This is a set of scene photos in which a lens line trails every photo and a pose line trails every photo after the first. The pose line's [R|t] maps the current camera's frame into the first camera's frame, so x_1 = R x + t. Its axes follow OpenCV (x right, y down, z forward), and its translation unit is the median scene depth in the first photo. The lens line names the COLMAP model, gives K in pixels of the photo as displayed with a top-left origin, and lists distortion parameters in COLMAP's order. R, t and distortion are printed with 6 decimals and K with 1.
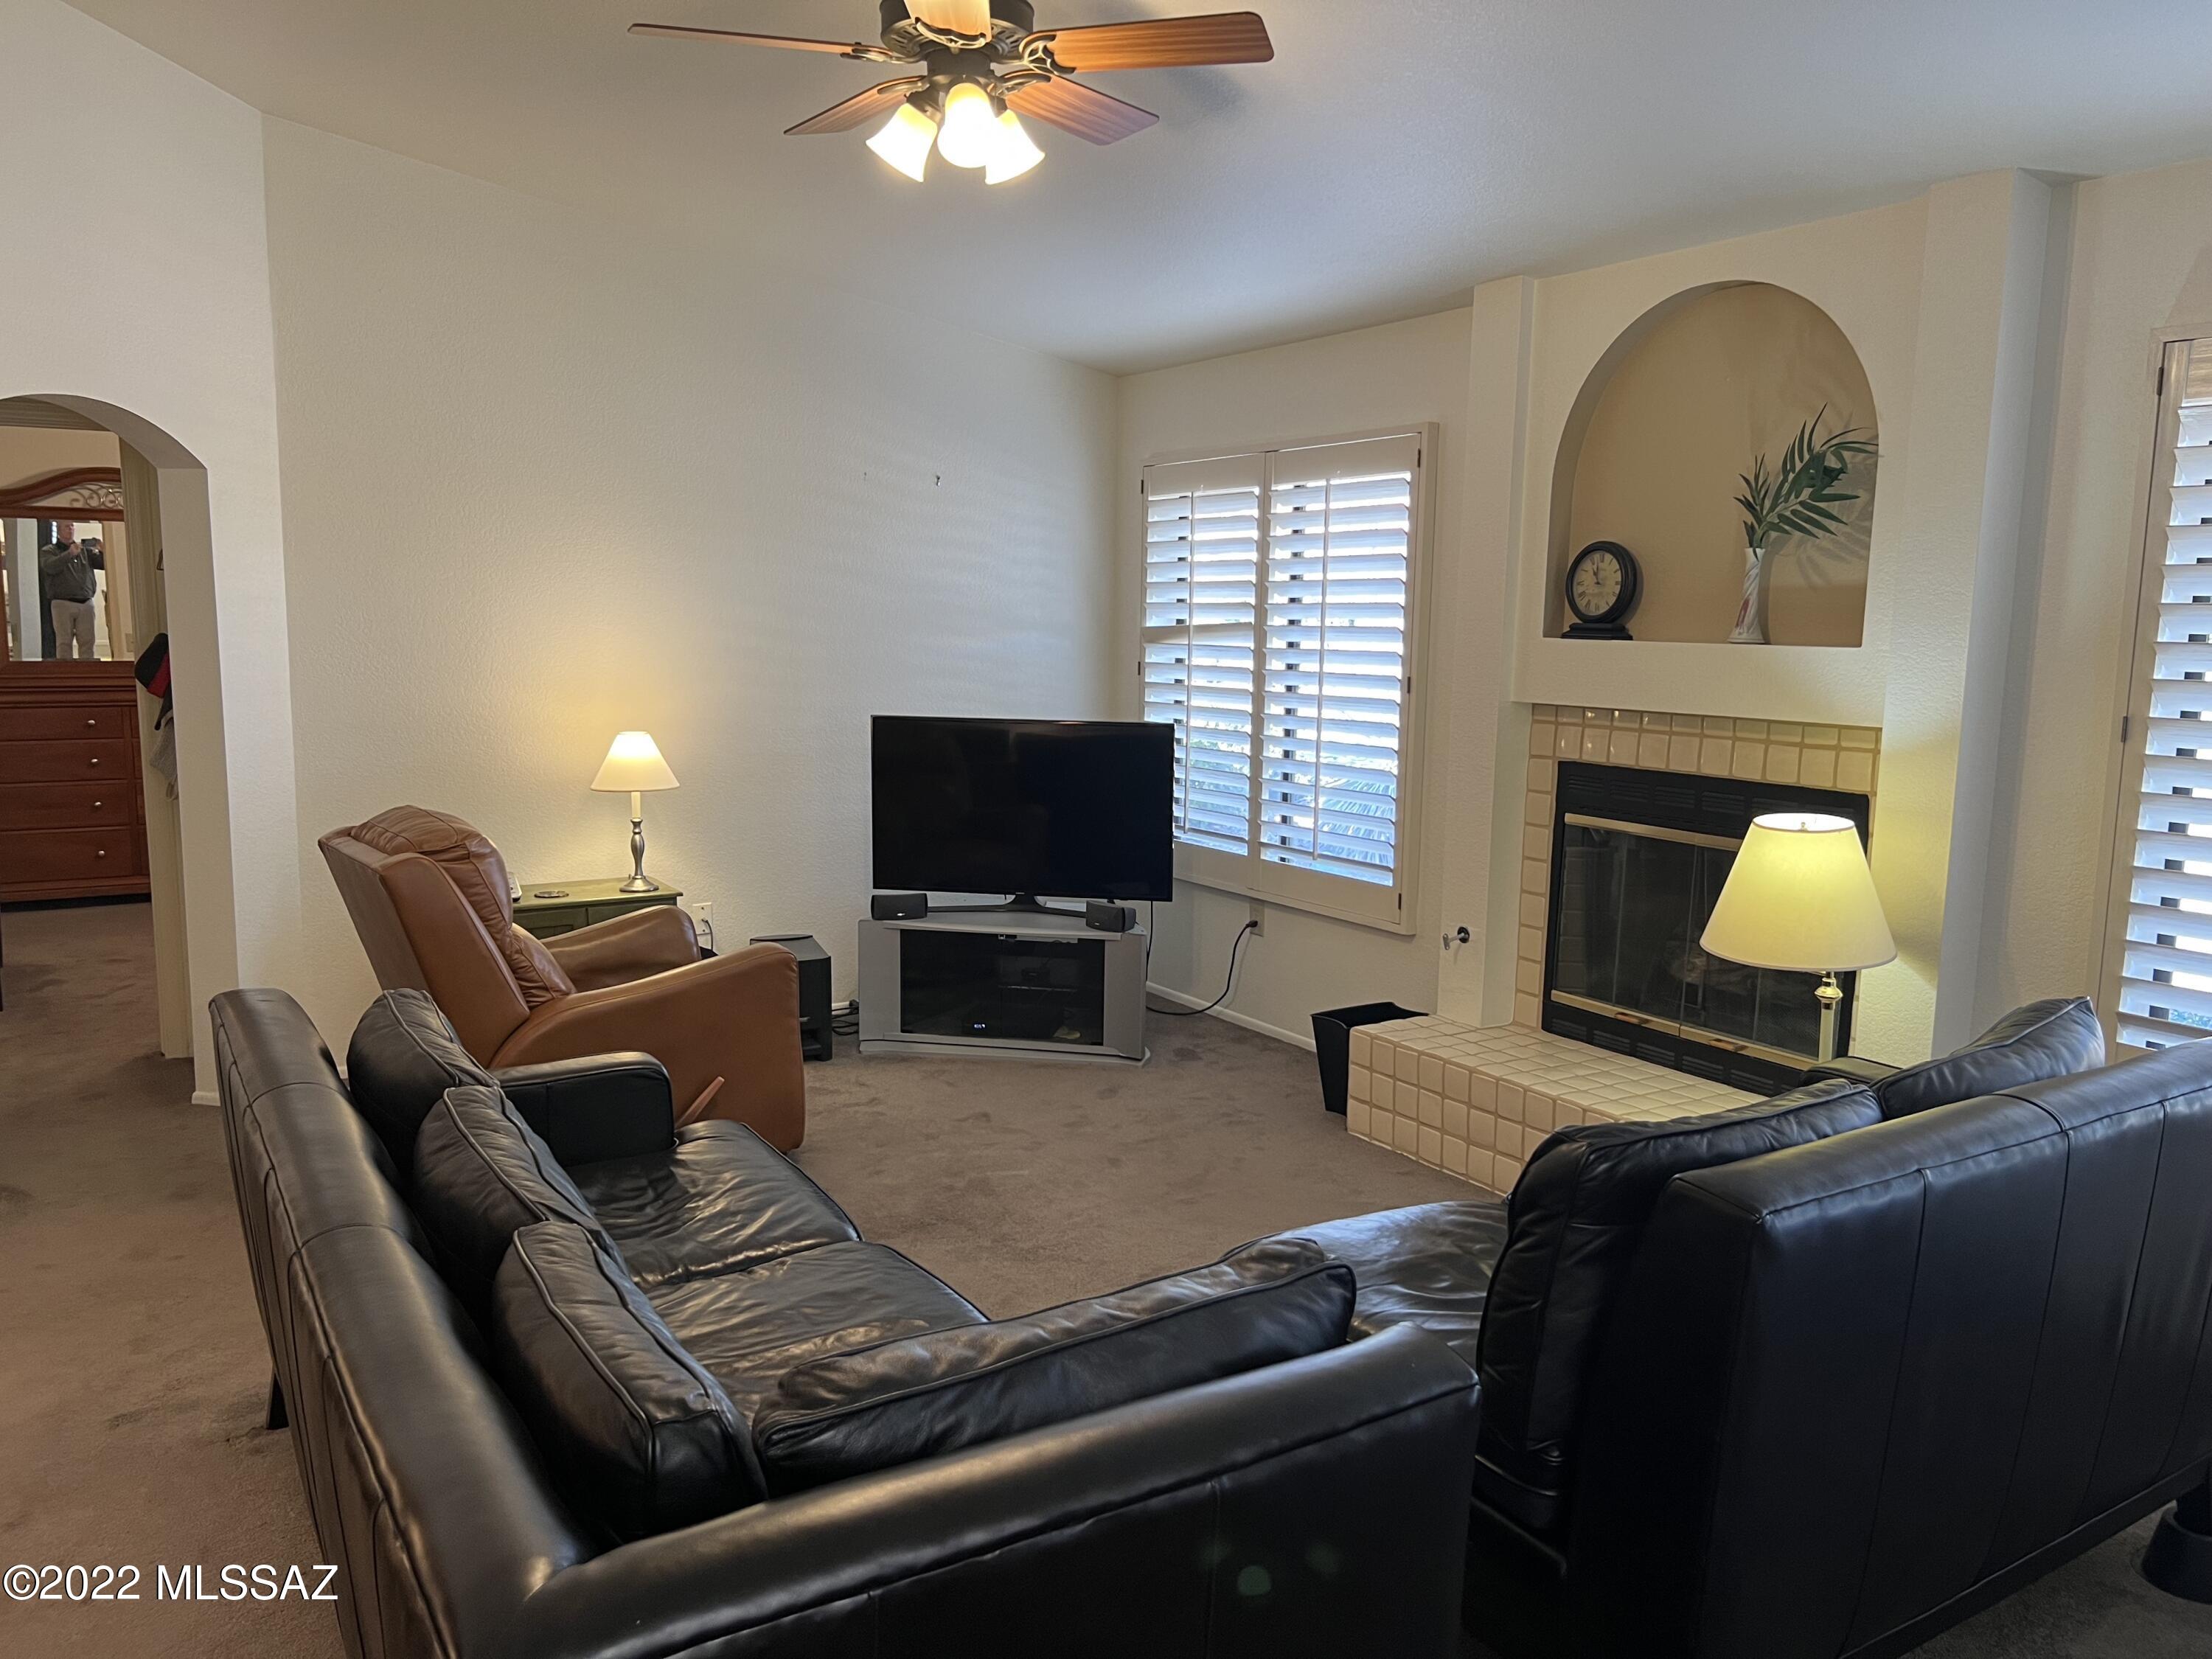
lens RADIAL K [[1663.8, 0, 1080.7], [0, 1663.8, 888.5], [0, 0, 1]] dist [0.070548, -0.081997]
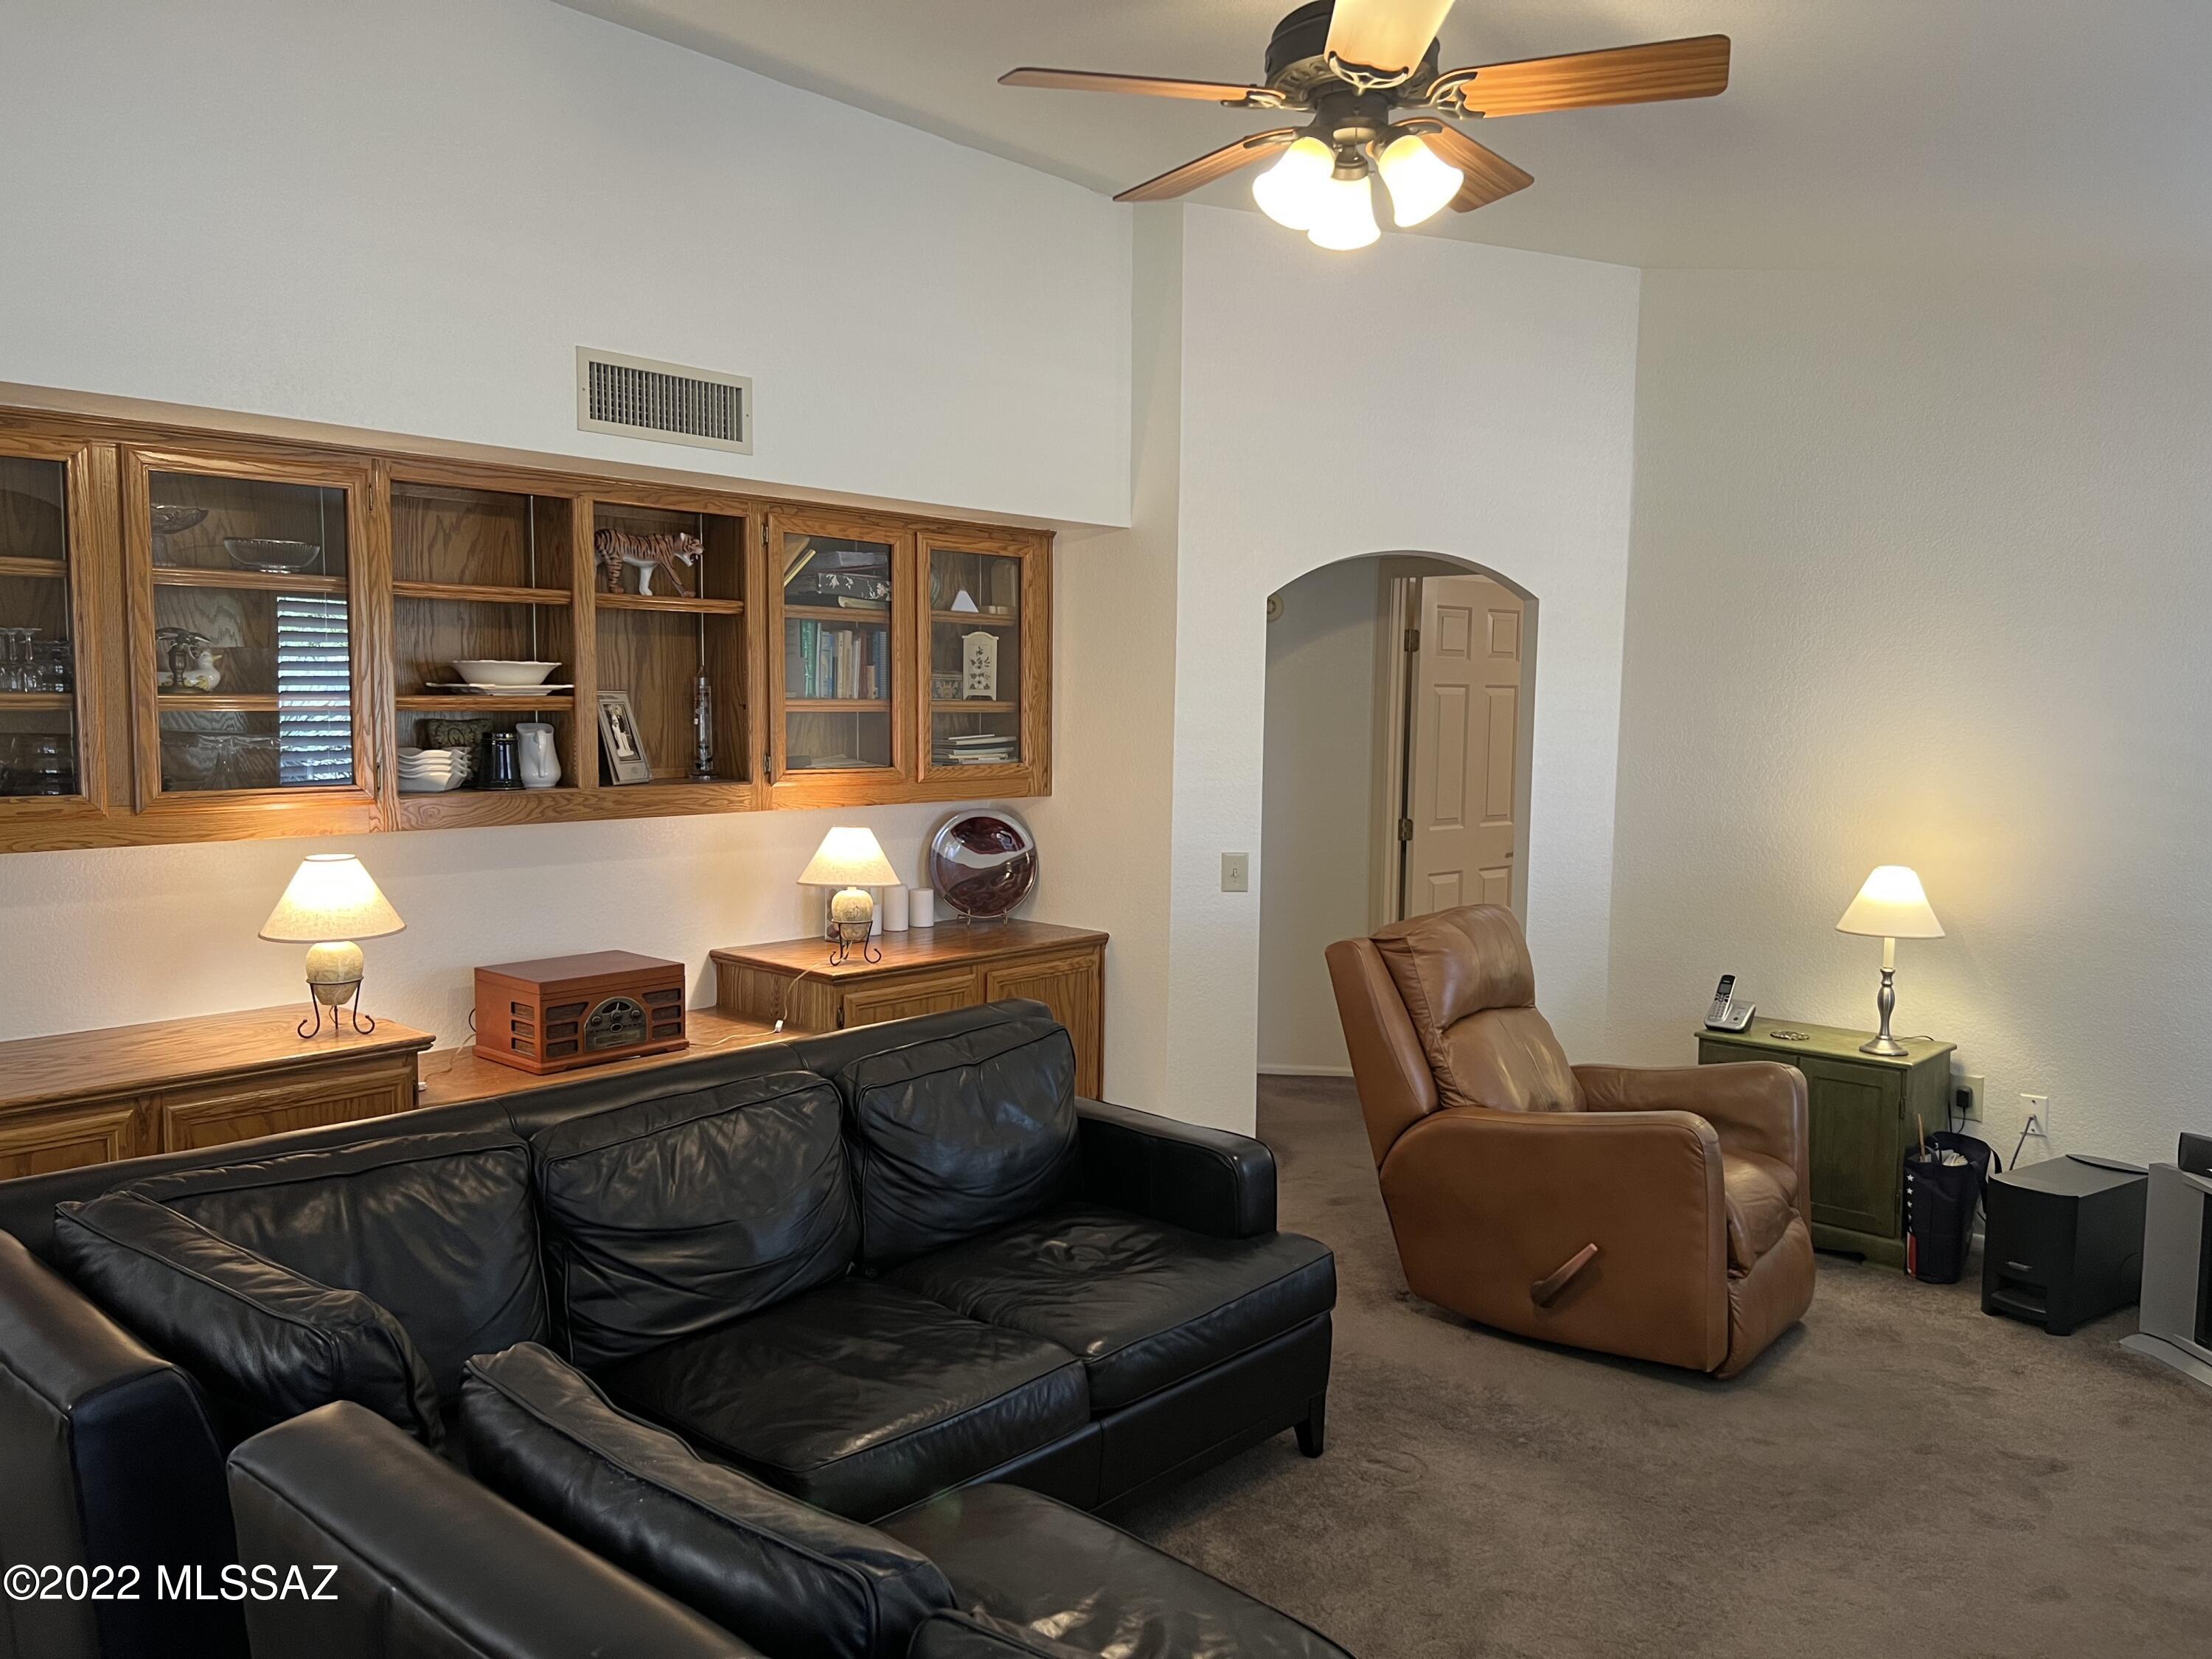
lens RADIAL K [[1656.0, 0, 1121.8], [0, 1656.0, 831.6], [0, 0, 1]] dist [0.066647, -0.082826]
pose [[0.281748, 0.072558, -0.956741, 0.480412], [-0.171354, 0.984912, 0.024232, -0.069672], [0.944063, 0.157114, 0.289930, 0.425415]]
